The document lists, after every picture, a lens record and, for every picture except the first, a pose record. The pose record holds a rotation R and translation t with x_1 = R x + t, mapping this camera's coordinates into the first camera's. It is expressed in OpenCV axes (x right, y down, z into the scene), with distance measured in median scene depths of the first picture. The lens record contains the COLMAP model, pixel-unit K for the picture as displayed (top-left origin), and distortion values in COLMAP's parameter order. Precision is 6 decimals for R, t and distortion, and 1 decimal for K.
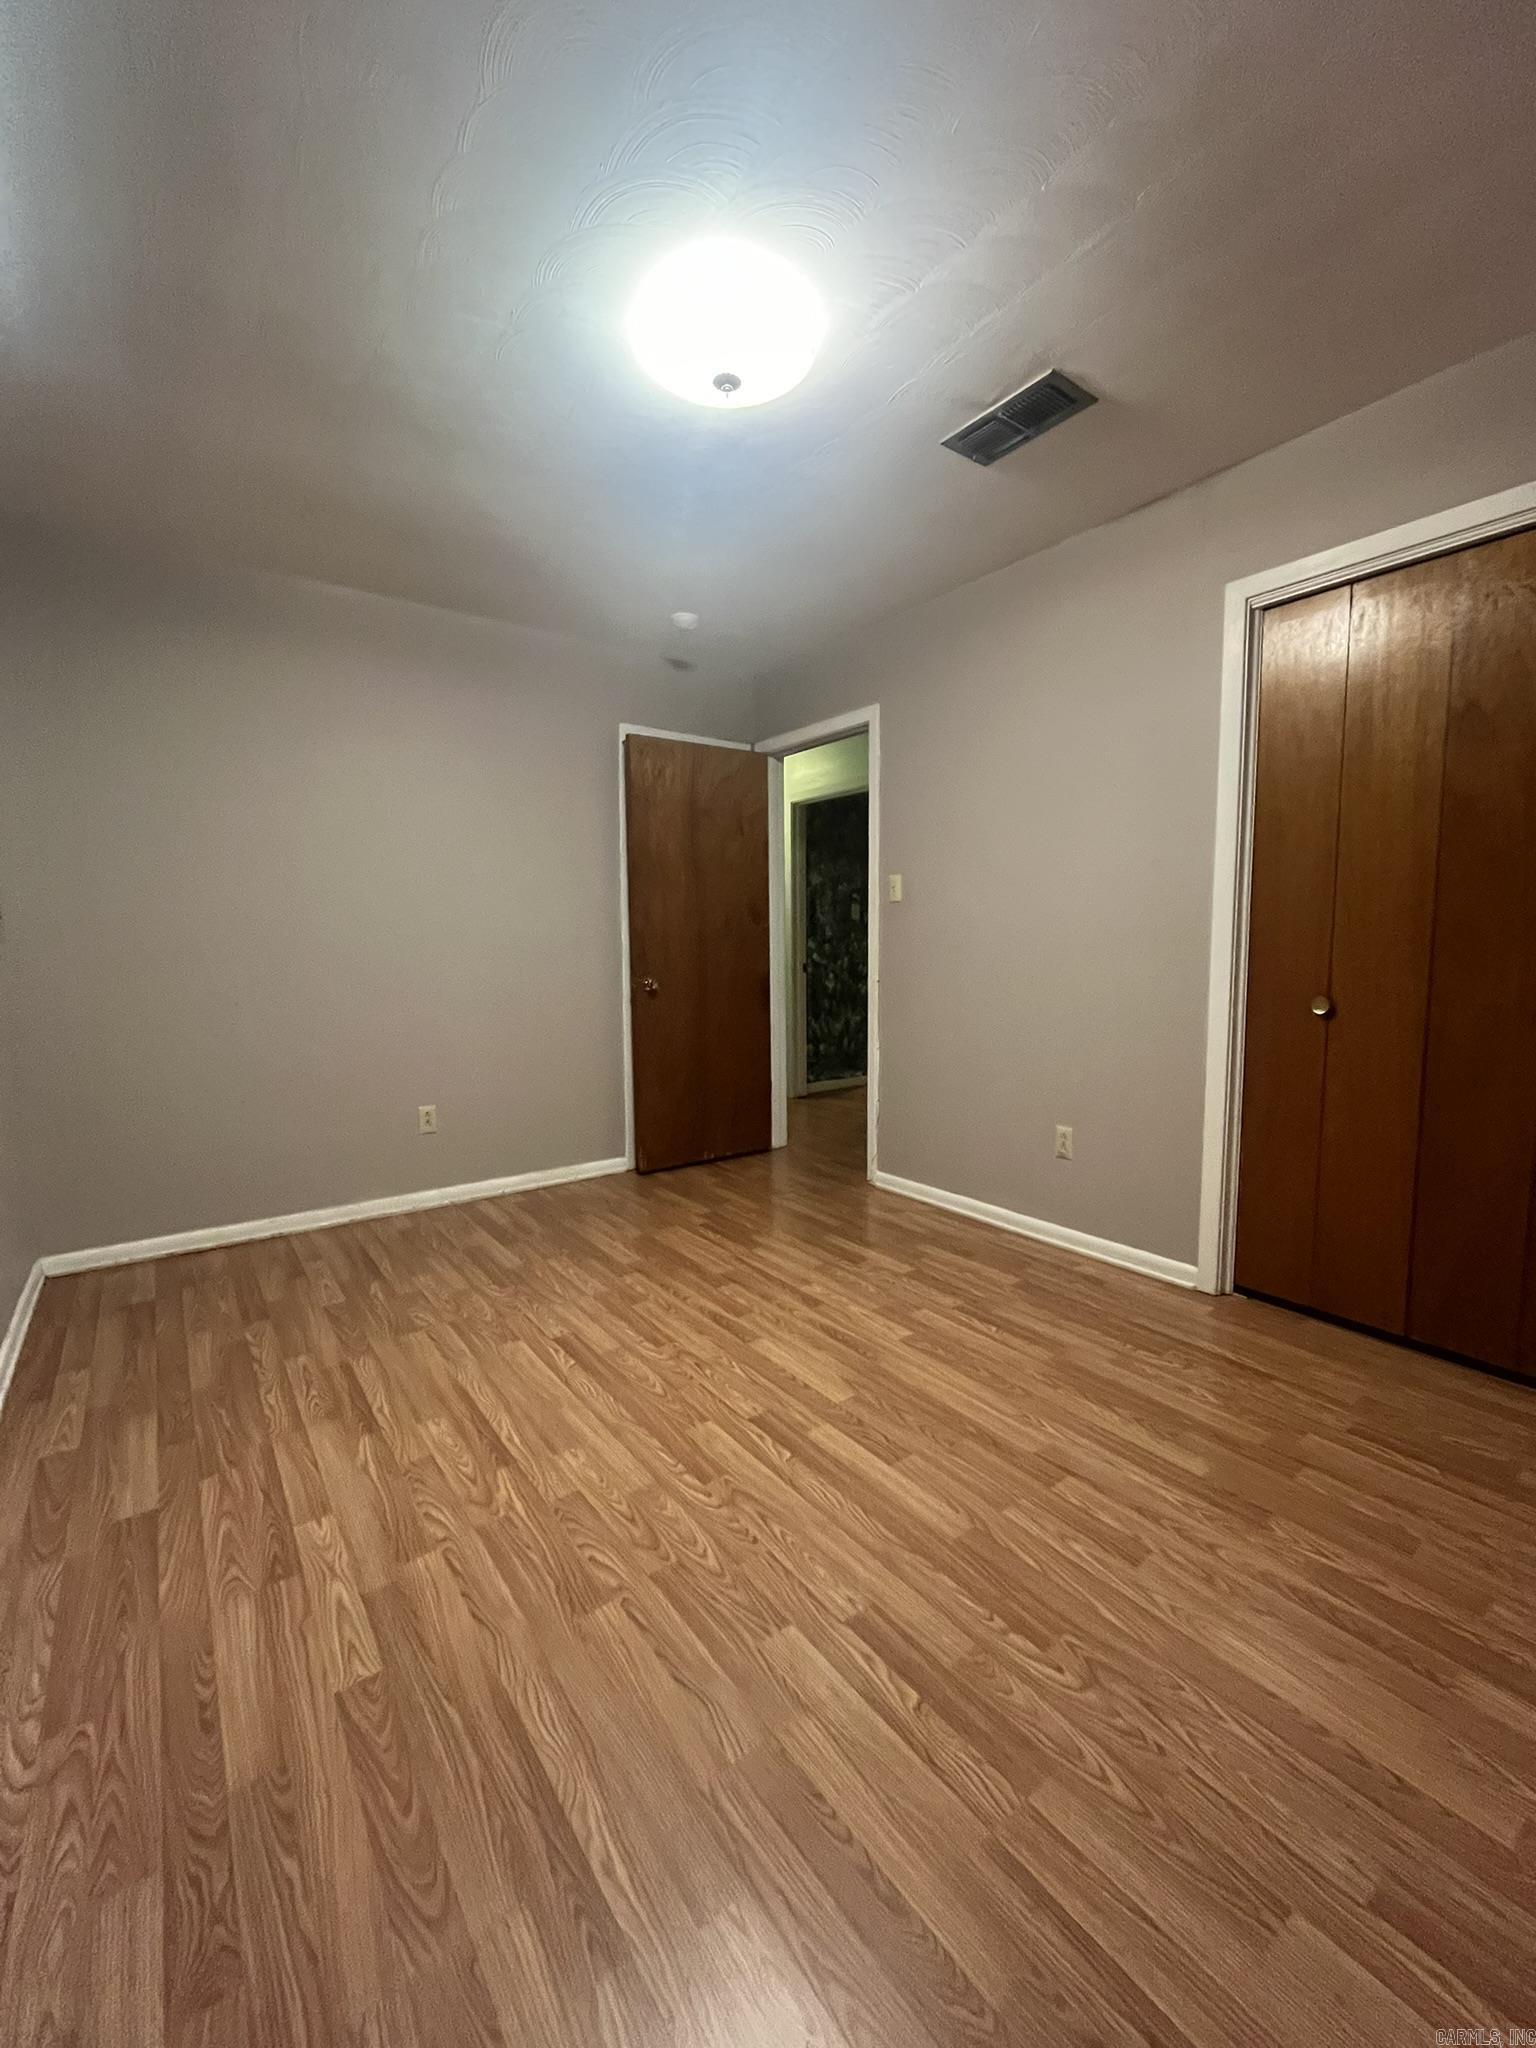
lens RADIAL K [[831.0, 0, 762.4], [0, 831.0, 1020.4], [0, 0, 1]] dist [-0.002960, 0.000103]
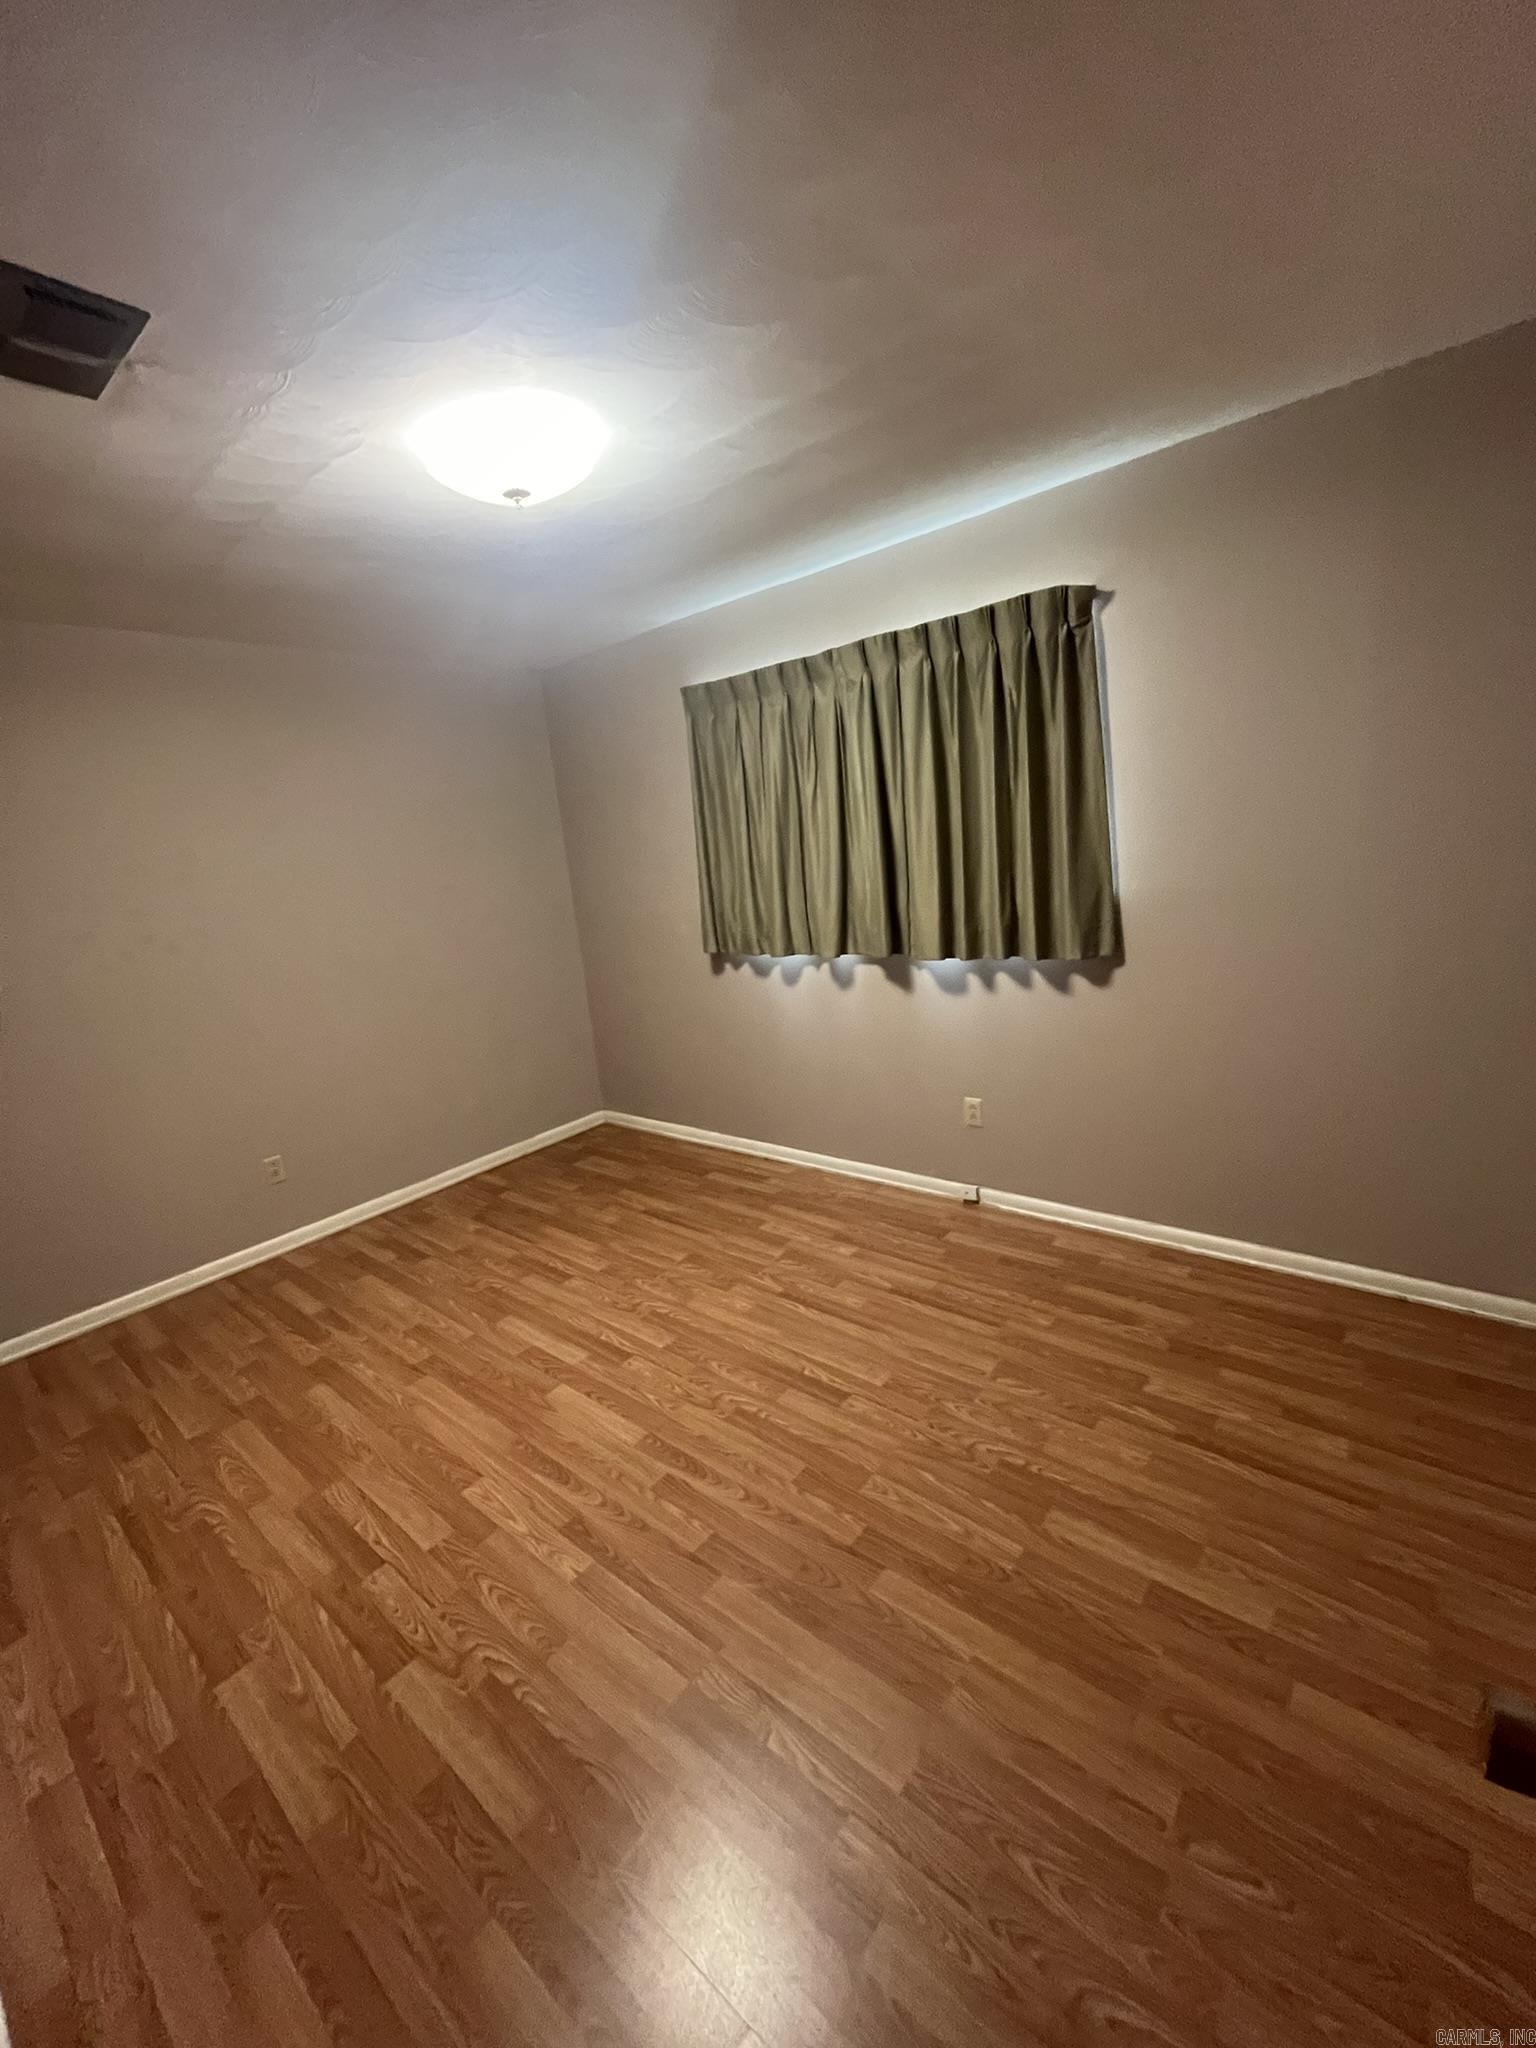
lens RADIAL K [[831.0, 0, 762.4], [0, 831.0, 1020.4], [0, 0, 1]] dist [-0.002960, 0.000103]
pose [[-0.965926, 0.151864, -0.209582, -0.018484], [0.084445, 0.950368, 0.299450, -0.381899], [0.244655, 0.271549, -0.930809, 2.038166]]
